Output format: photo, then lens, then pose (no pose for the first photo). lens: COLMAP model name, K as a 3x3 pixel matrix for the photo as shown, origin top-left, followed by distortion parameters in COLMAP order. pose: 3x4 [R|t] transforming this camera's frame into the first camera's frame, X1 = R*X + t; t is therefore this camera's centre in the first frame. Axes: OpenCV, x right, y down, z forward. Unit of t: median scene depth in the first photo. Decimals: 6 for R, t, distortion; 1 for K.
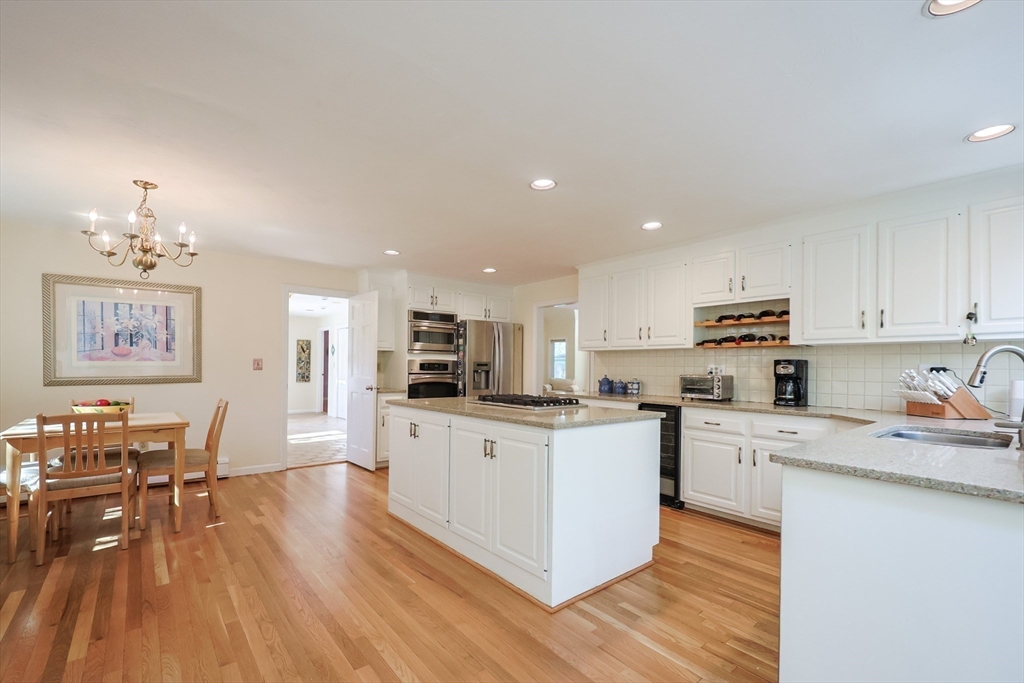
lens RADIAL K [[441.2, 0, 513.7], [0, 441.2, 365.4], [0, 0, 1]] dist [0.003948, -0.000093]
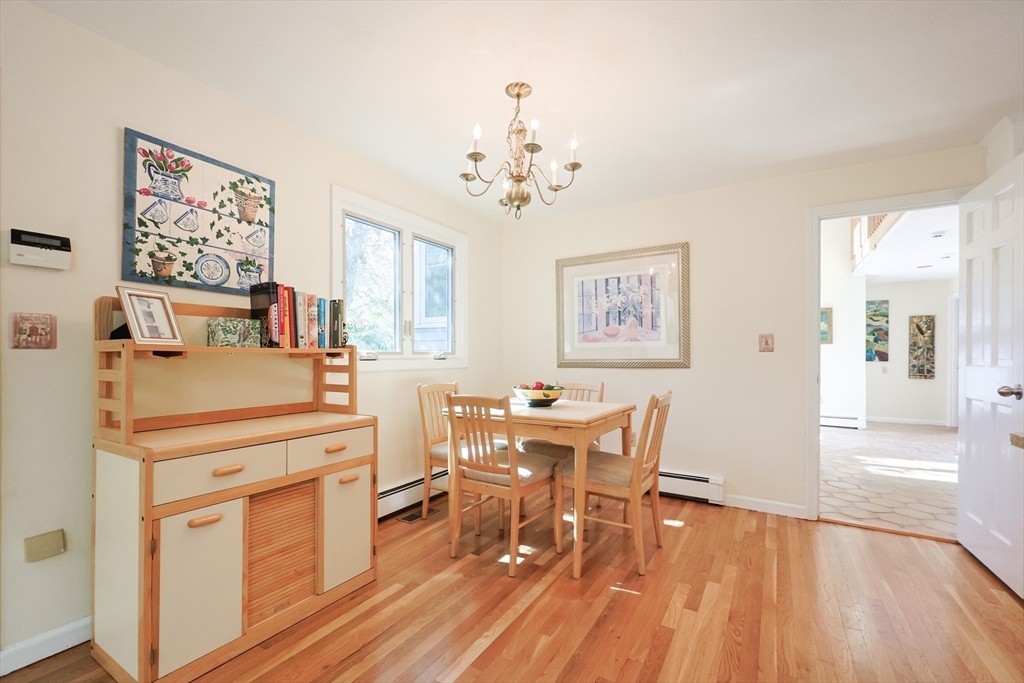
lens RADIAL K [[441.2, 0, 506.0], [0, 441.2, 356.6], [0, 0, 1]] dist [0.003948, -0.000093]
pose [[0.315619, -0.008994, -0.948844, -0.101117], [0.000314, 0.999956, -0.009374, 0.027385], [0.948886, 0.002661, 0.315608, 0.503446]]
